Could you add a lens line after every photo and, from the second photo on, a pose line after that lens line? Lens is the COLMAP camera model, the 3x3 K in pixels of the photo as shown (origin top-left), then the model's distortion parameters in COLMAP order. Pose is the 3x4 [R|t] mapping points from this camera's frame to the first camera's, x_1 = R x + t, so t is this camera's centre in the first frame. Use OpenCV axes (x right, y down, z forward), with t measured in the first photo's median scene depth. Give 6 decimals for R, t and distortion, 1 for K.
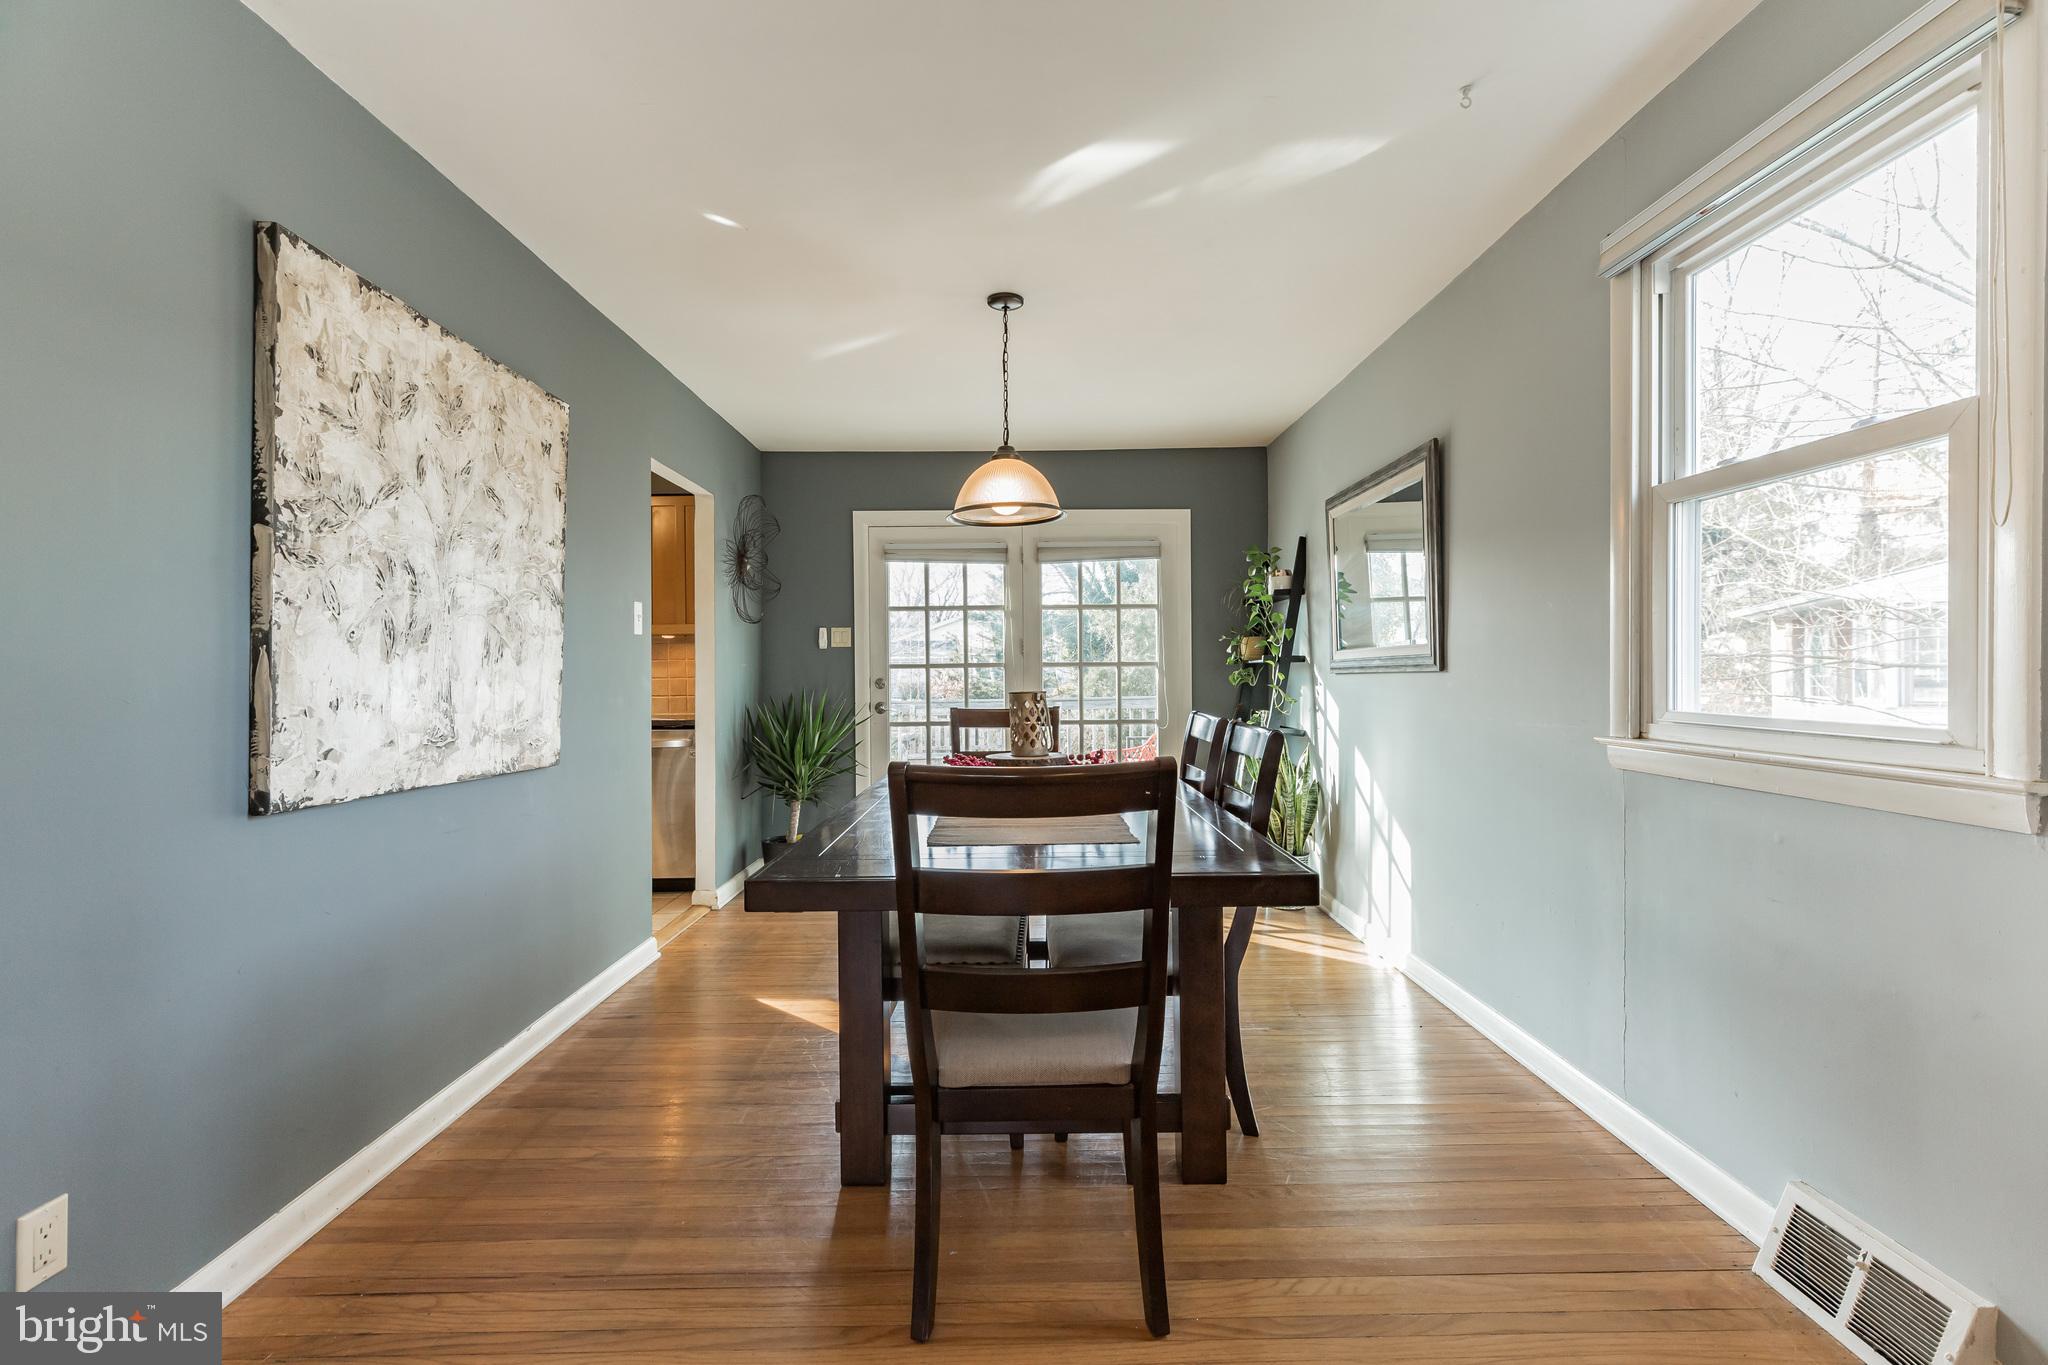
lens RADIAL K [[931.5, 0, 1025.9], [0, 931.5, 653.2], [0, 0, 1]] dist [0.000765, 0.000382]
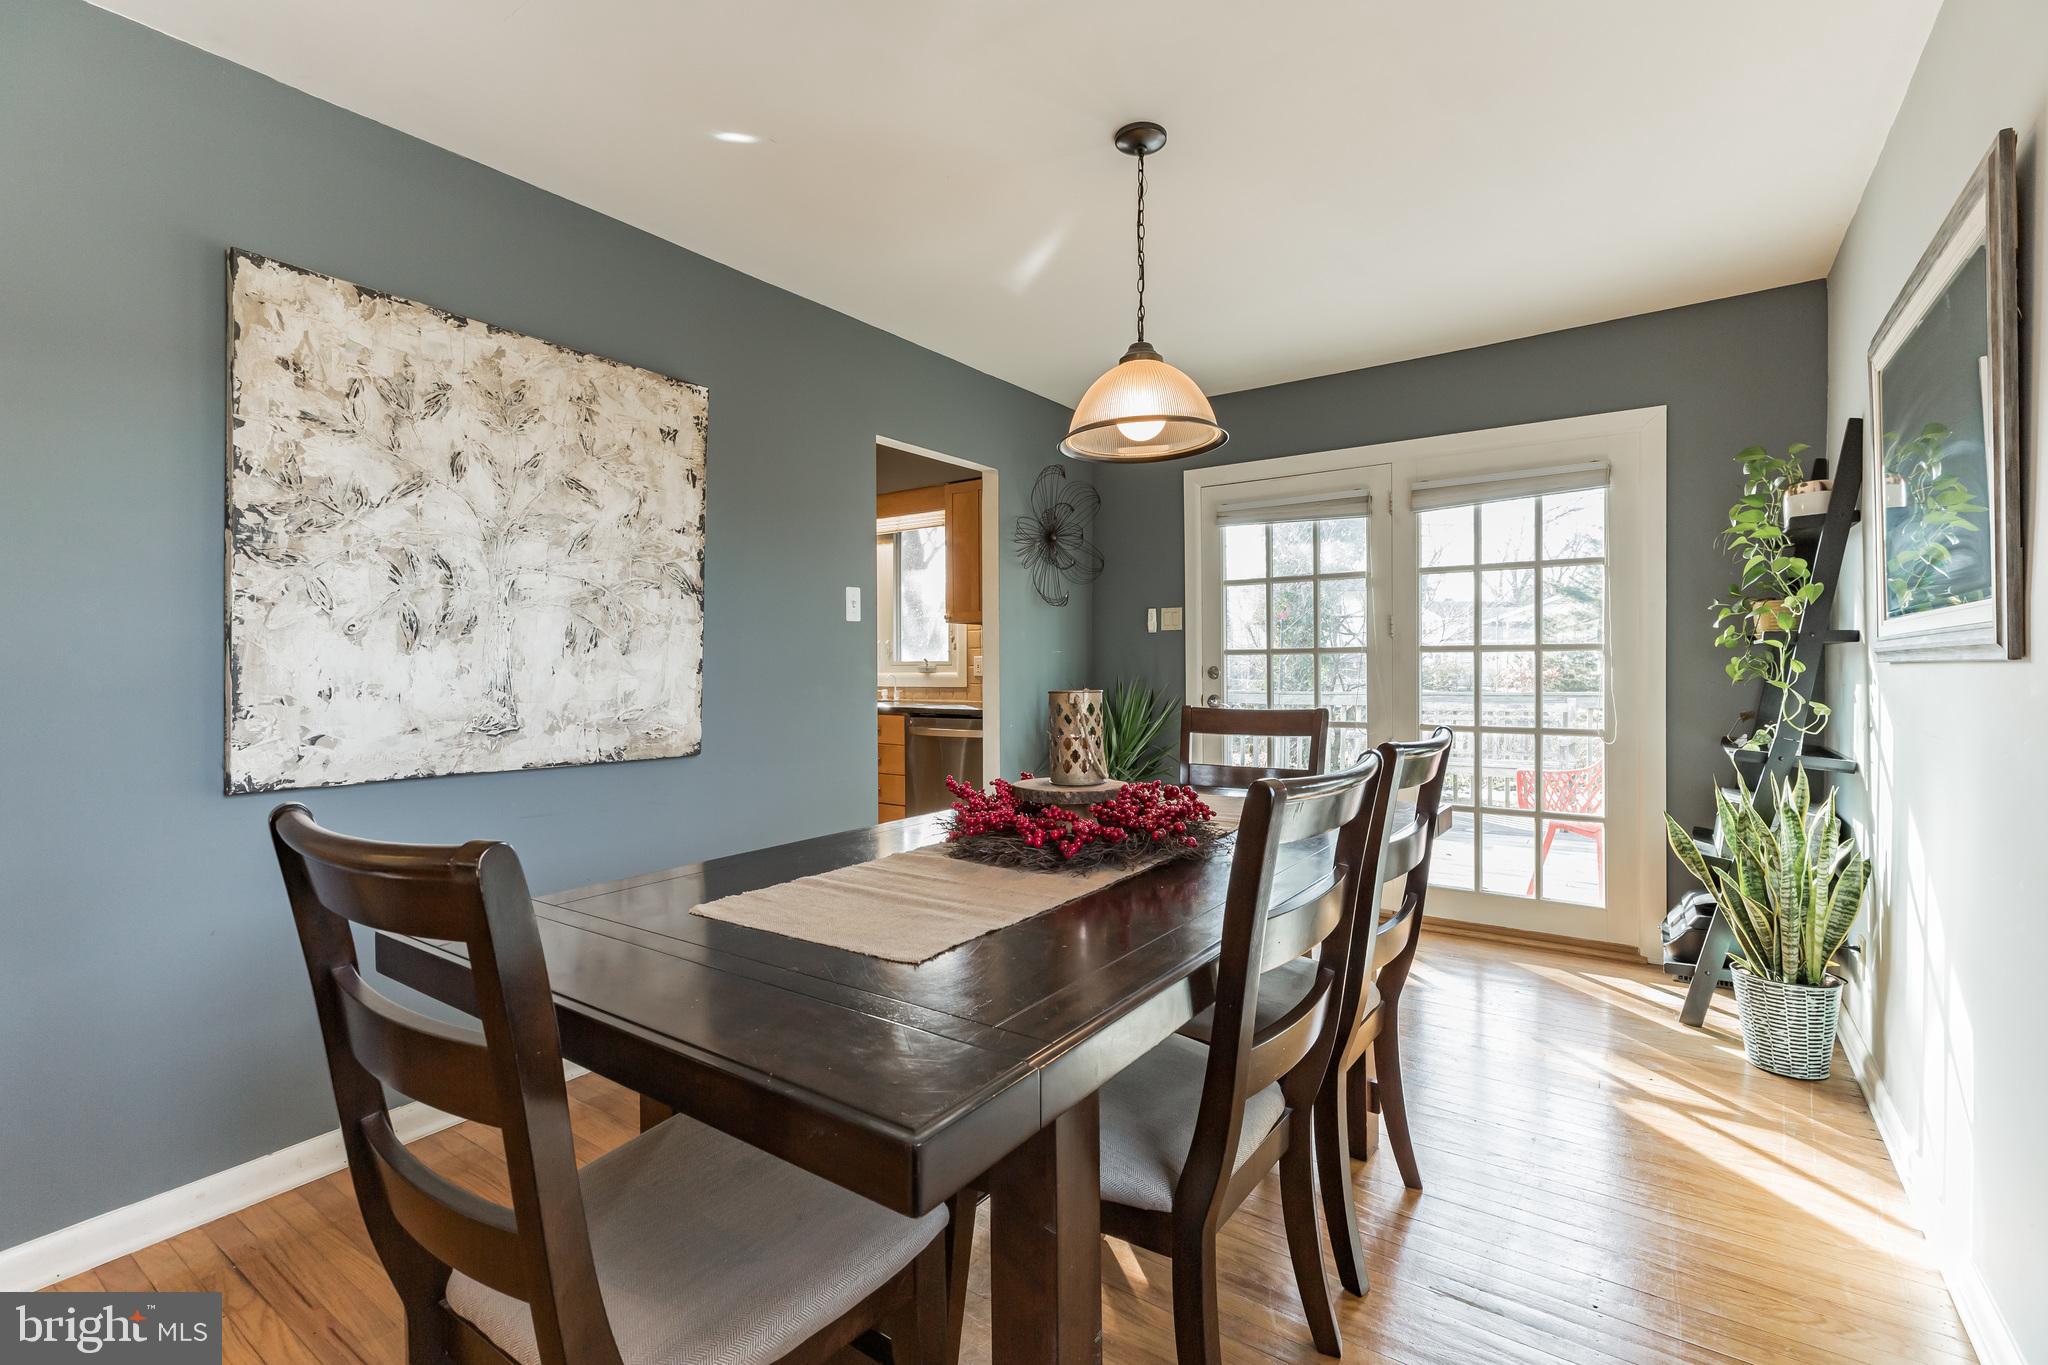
lens RADIAL K [[918.6, 0, 1027.3], [0, 918.6, 658.4], [0, 0, 1]] dist [0.001108, 0.000407]
pose [[0.811060, -0.000496, -0.584963, 0.457288], [0.013682, 0.999742, 0.018122, 0.005809], [0.584803, -0.022702, 0.810857, 0.538842]]
